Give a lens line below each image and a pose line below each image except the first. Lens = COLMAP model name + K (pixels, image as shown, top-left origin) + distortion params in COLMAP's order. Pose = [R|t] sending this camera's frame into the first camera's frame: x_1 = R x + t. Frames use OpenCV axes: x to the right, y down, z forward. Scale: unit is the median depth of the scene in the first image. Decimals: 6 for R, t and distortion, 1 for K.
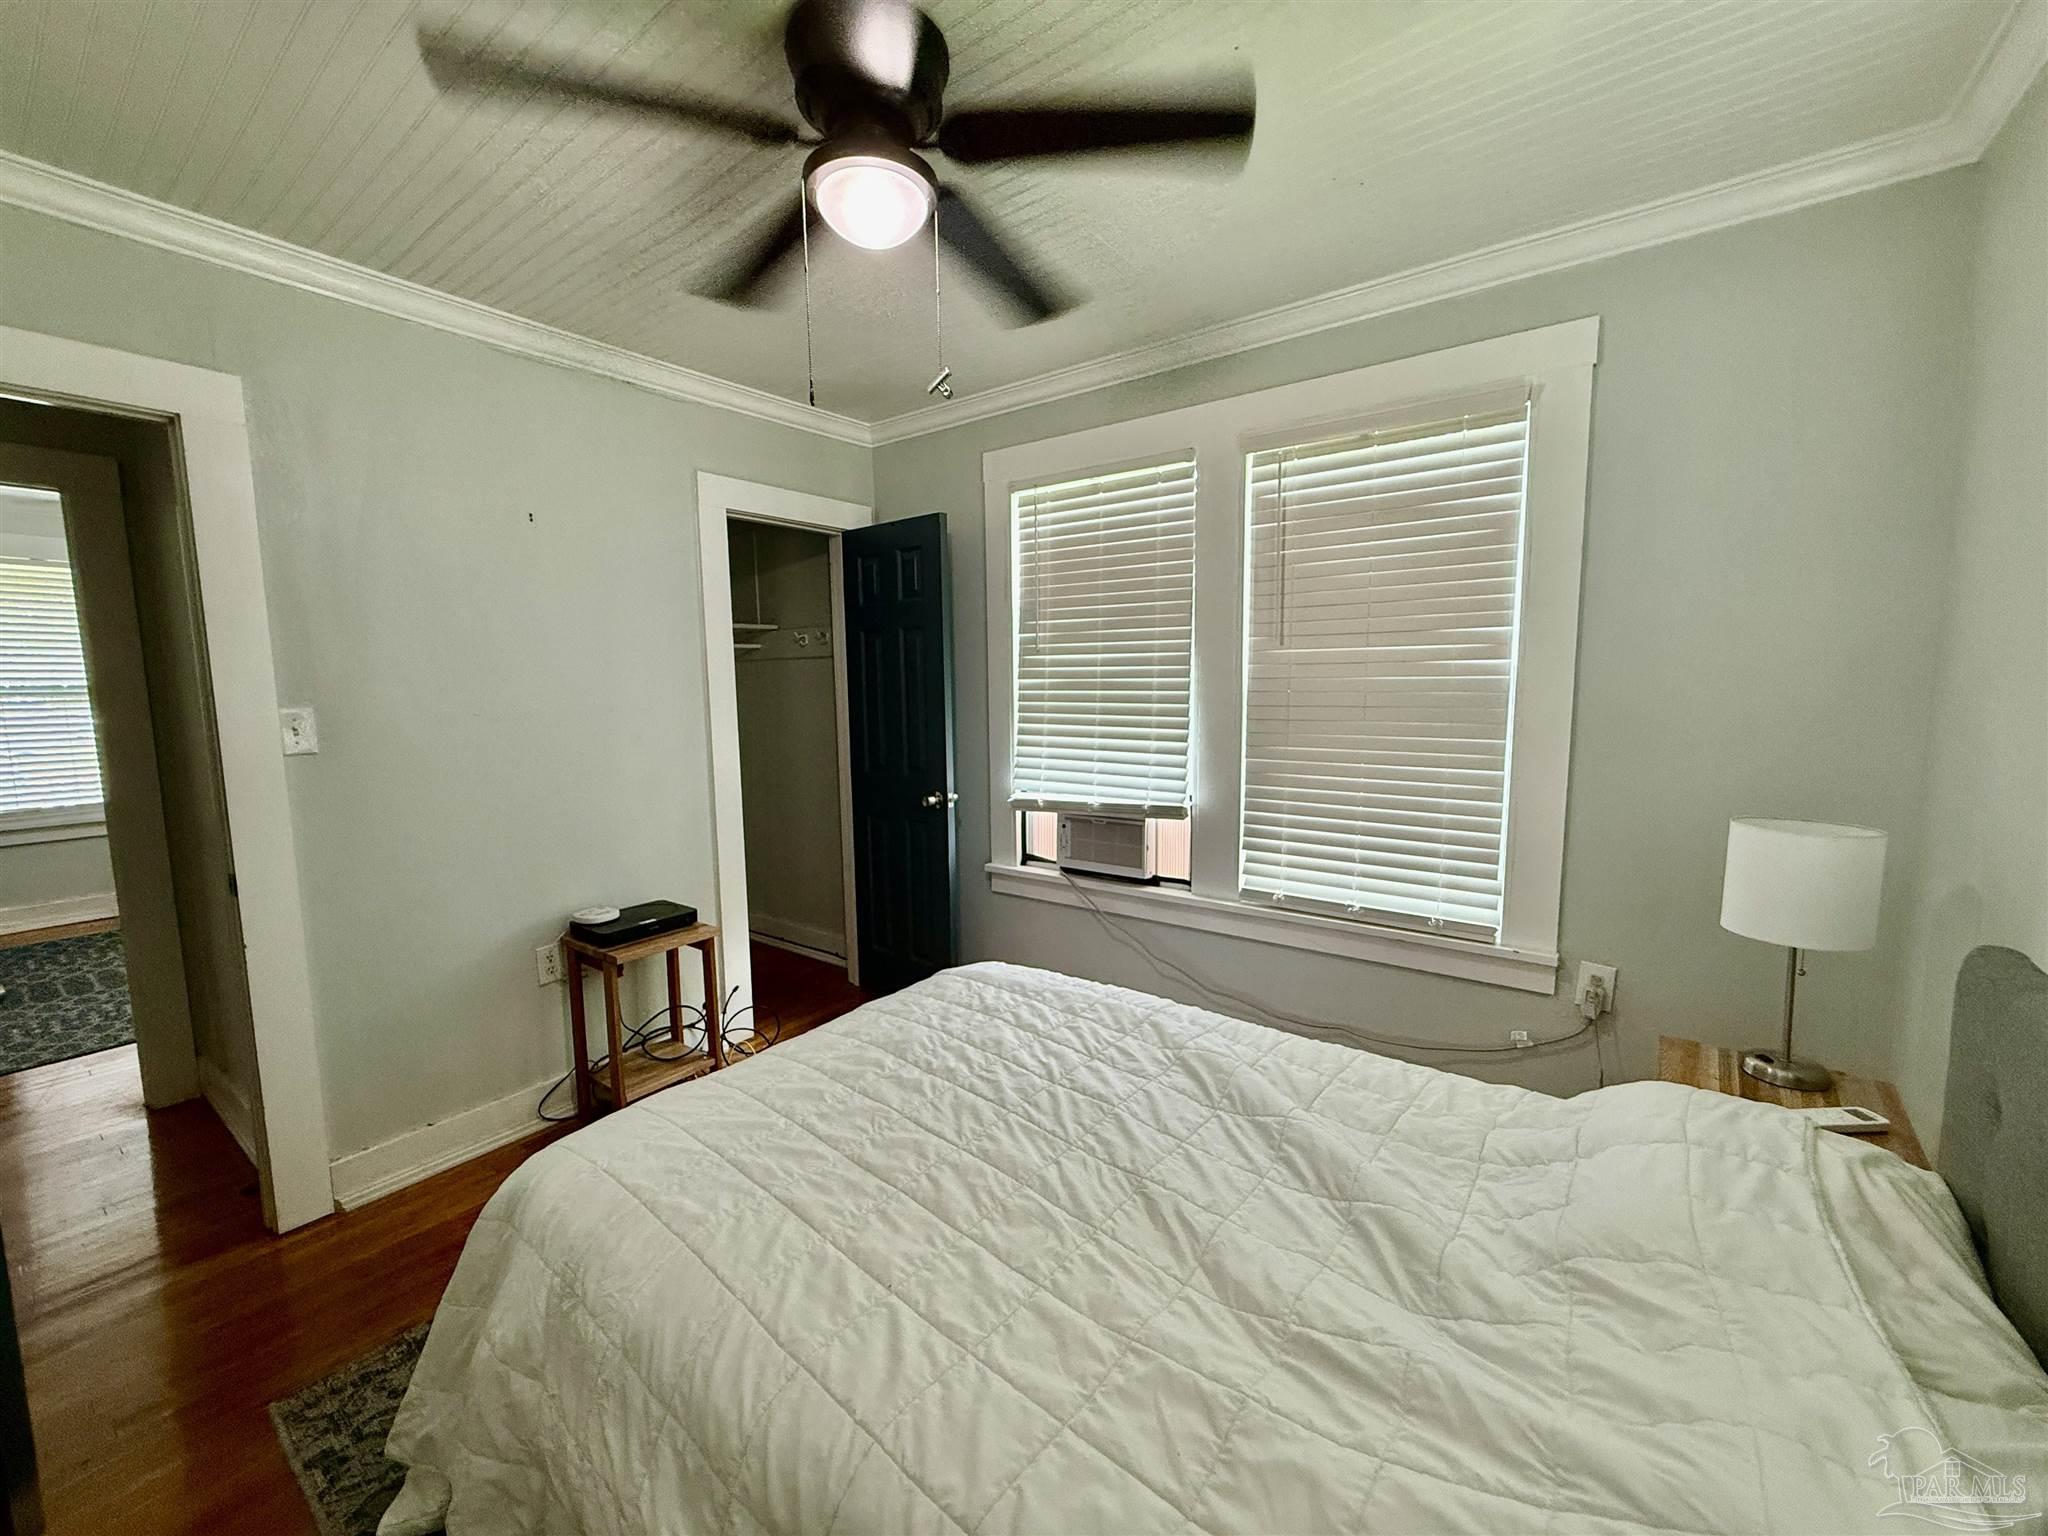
lens RADIAL K [[816.8, 0, 1021.5], [0, 816.8, 767.2], [0, 0, 1]] dist [-0.000667, 0.000442]
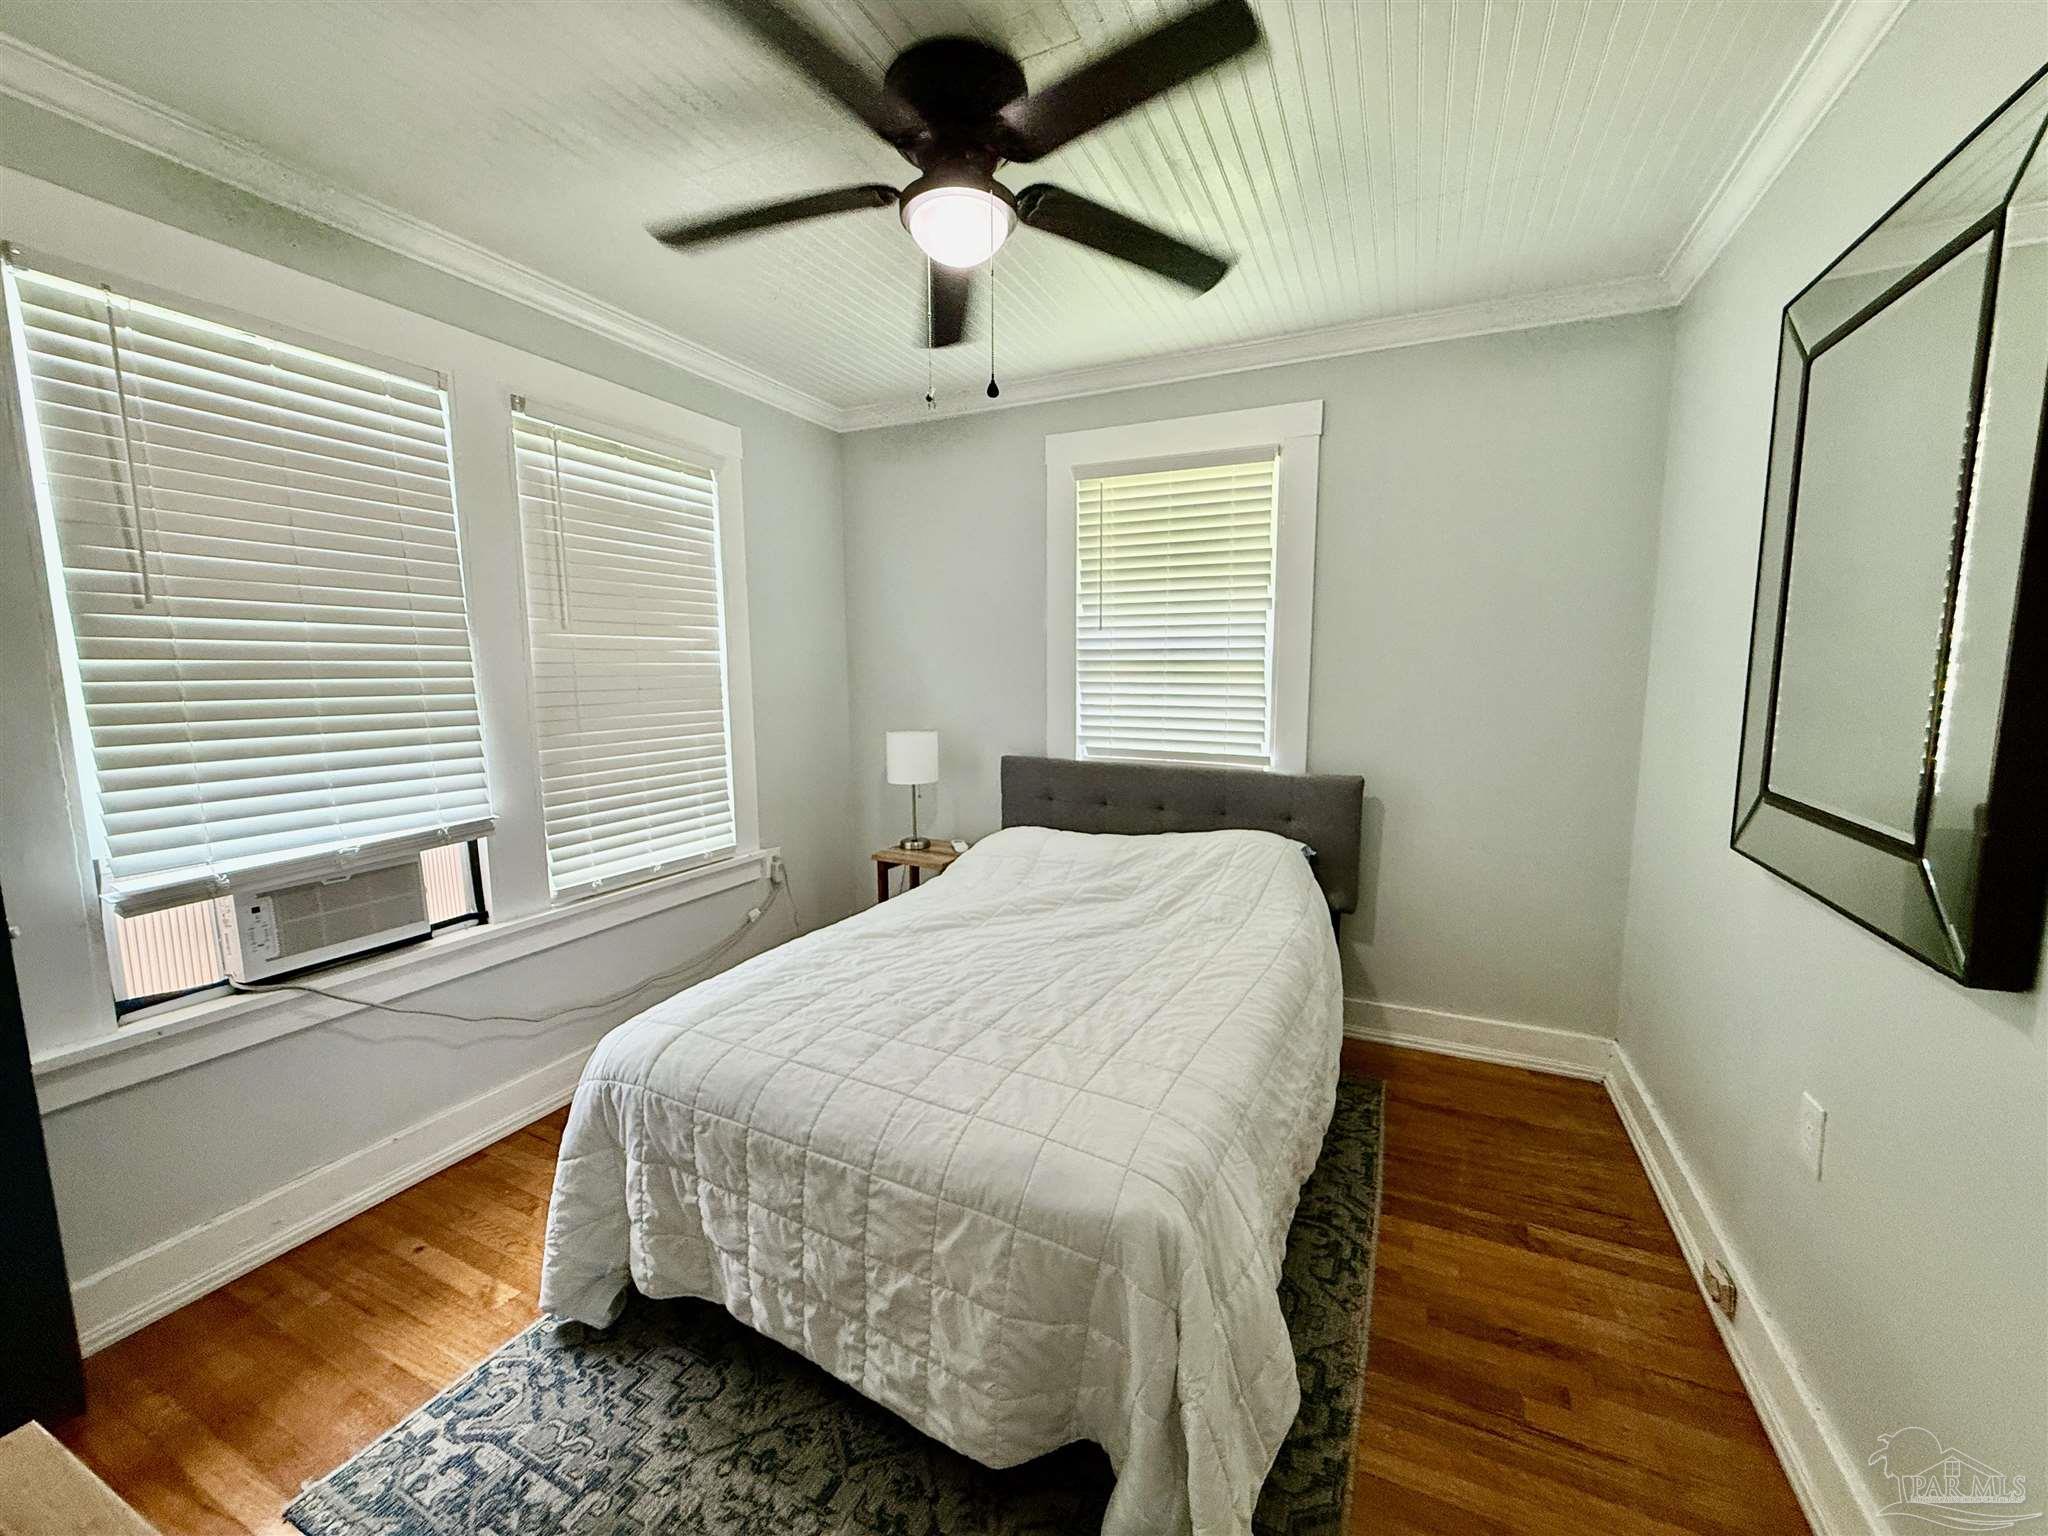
lens RADIAL K [[816.8, 0, 1021.5], [0, 816.8, 767.2], [0, 0, 1]] dist [-0.000667, 0.000442]
pose [[-0.200811, -0.105527, 0.973930, -0.754030], [0.115363, 0.984716, 0.130482, -0.051682], [-0.972814, 0.138557, -0.185569, 0.674223]]
